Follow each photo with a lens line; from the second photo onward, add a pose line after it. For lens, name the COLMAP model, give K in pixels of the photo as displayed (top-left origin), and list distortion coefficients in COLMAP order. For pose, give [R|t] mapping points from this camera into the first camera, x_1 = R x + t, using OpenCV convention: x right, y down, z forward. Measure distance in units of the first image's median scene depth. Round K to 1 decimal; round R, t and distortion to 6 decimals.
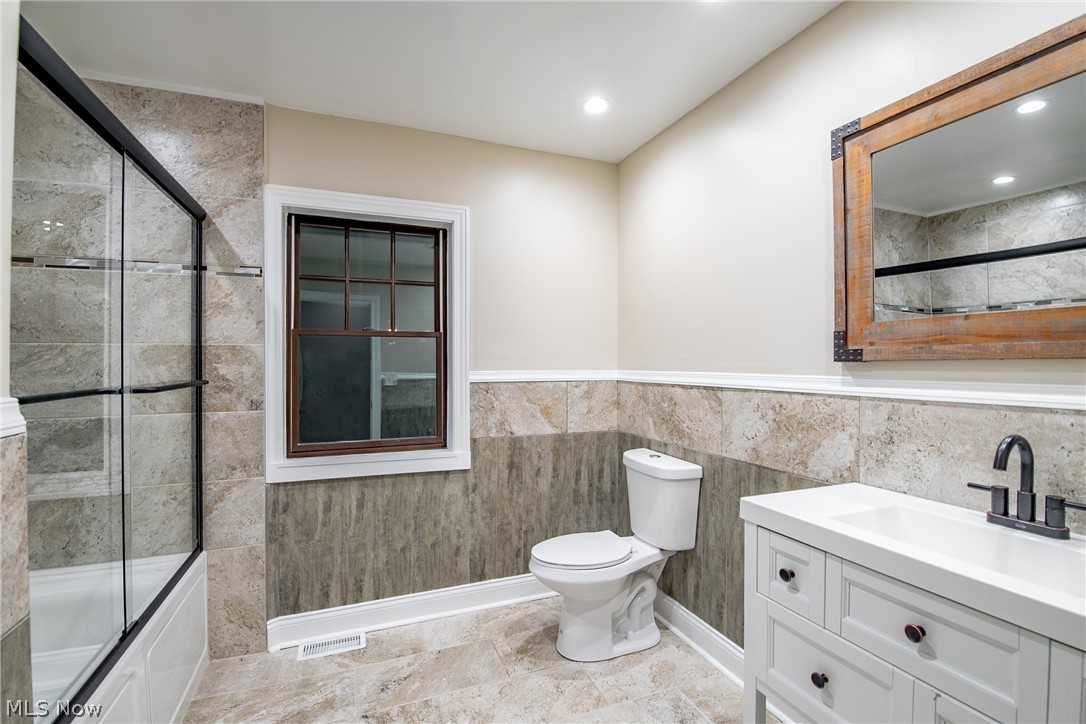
lens RADIAL K [[491.2, 0, 543.0], [0, 491.2, 362.0], [0, 0, 1]] dist [-0.000726, -0.010643]
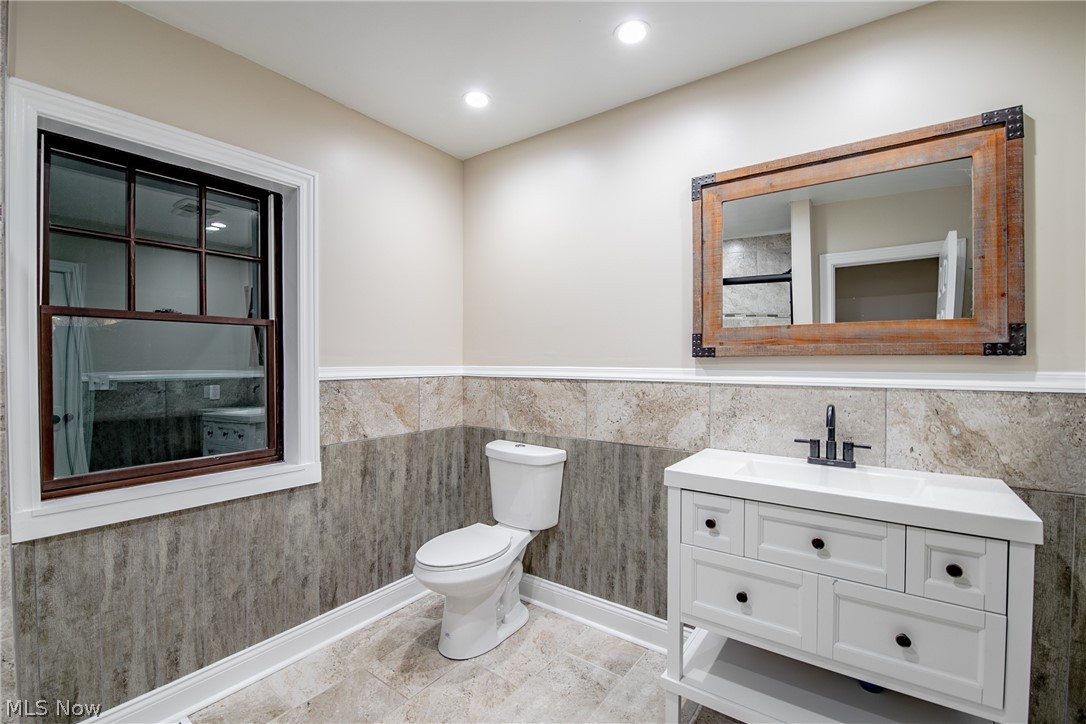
lens RADIAL K [[475.1, 0, 541.4], [0, 475.1, 365.6], [0, 0, 1]] dist [0.000447, -0.010593]
pose [[0.842064, -0.005146, 0.539353, -0.298974], [-0.001783, 0.999922, 0.012325, 0.005006], [-0.539375, -0.011340, 0.841989, 0.111354]]
